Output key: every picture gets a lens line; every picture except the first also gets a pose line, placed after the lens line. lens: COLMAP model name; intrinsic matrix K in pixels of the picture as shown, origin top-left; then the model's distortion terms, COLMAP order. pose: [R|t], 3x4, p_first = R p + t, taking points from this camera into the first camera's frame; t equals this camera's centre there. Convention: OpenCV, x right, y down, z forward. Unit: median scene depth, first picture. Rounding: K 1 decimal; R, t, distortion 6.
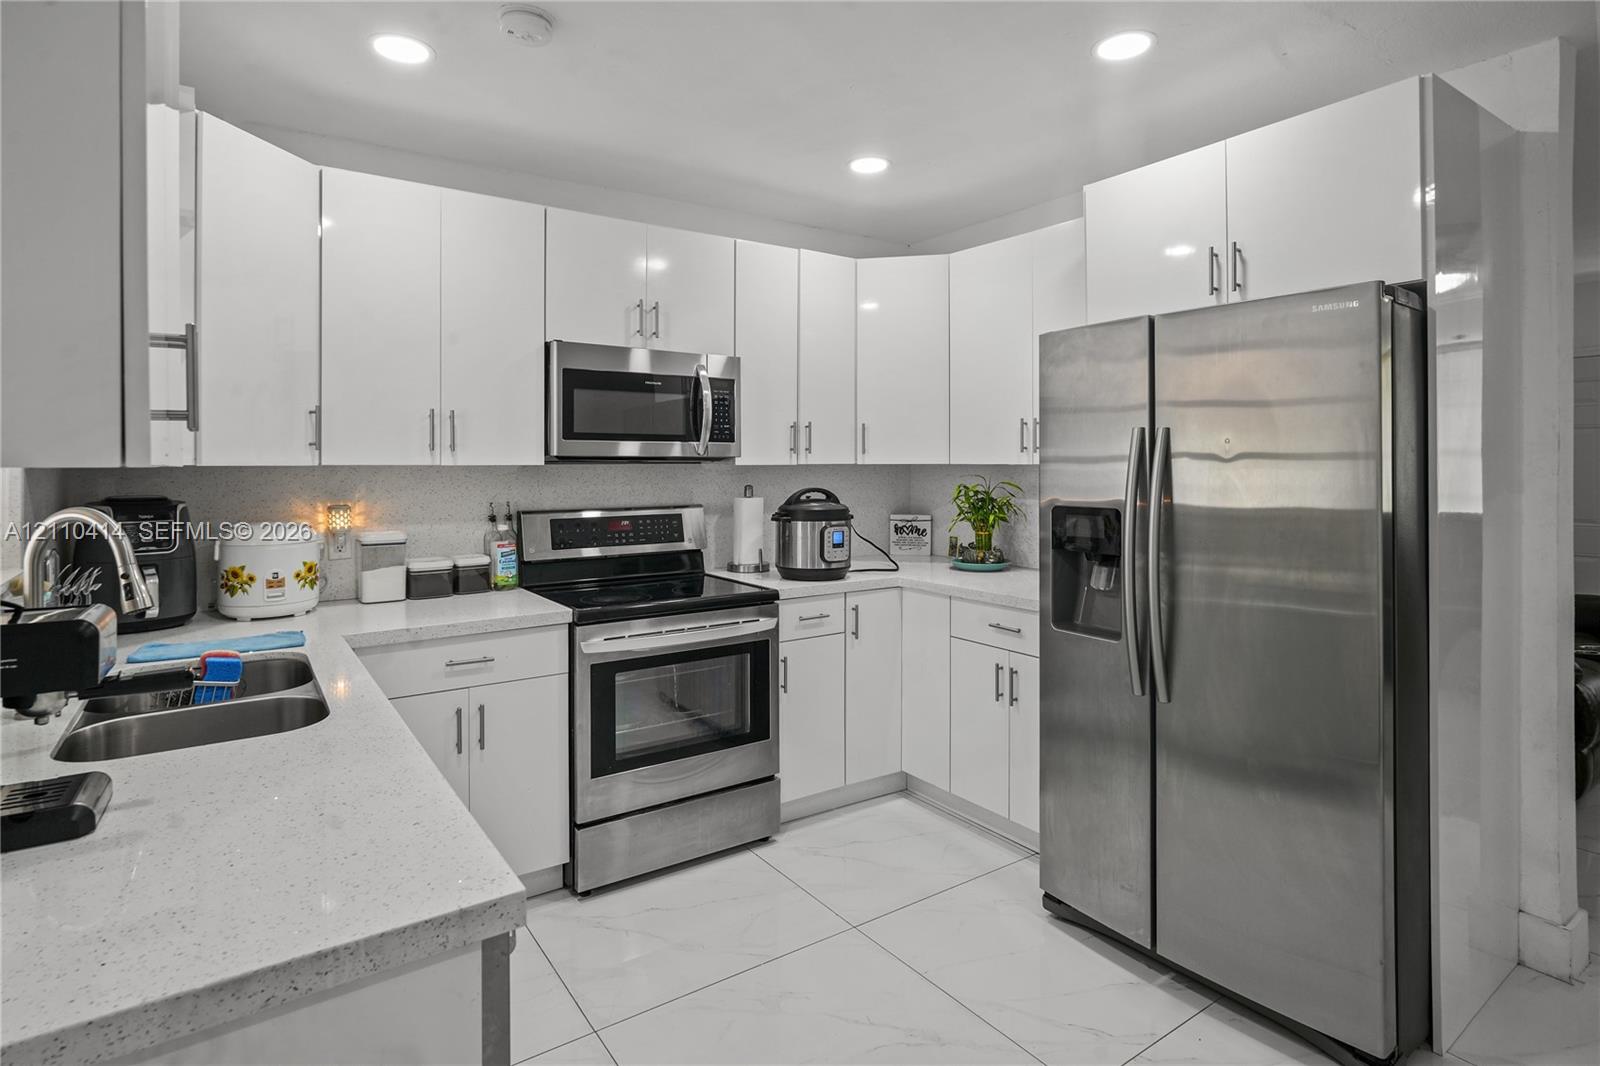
lens RADIAL K [[838.1, 0, 801.2], [0, 838.1, 454.8], [0, 0, 1]] dist [-0.003550, -0.000449]
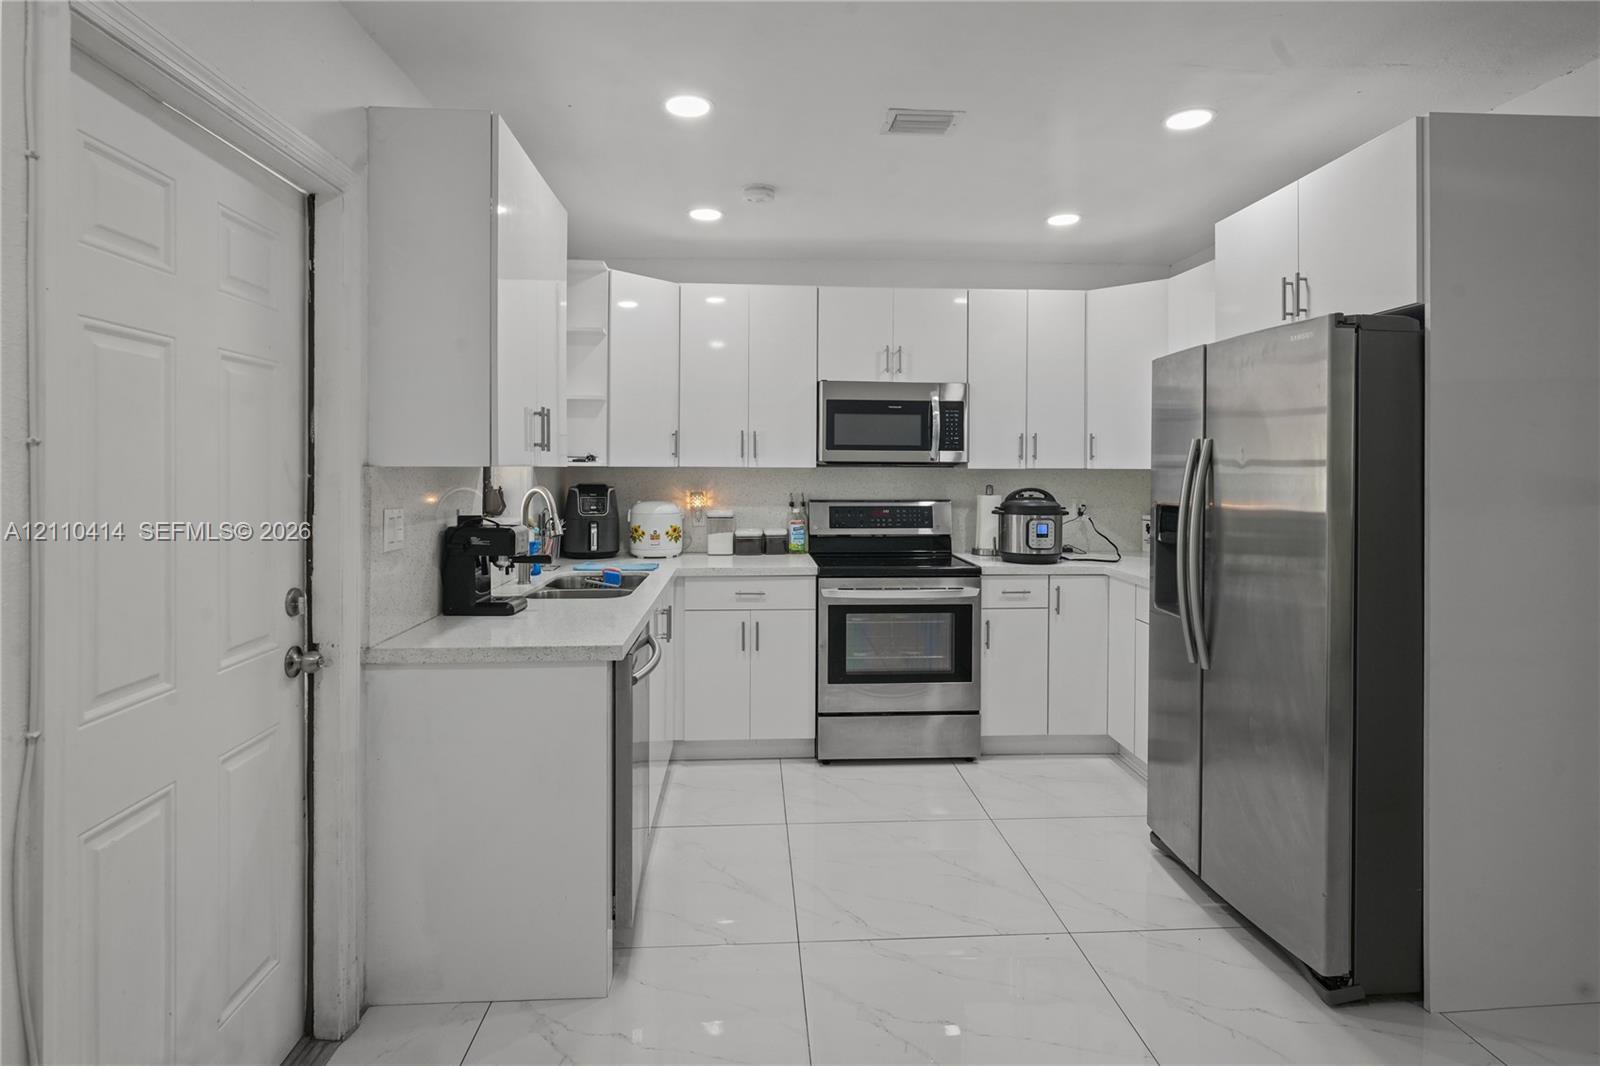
lens RADIAL K [[838.1, 0, 801.2], [0, 838.1, 454.8], [0, 0, 1]] dist [-0.003550, -0.000449]
pose [[0.854693, -0.001810, -0.519130, 0.408765], [-0.000391, 0.999991, -0.004131, -0.003631], [0.519133, 0.003734, 0.854685, -0.235378]]
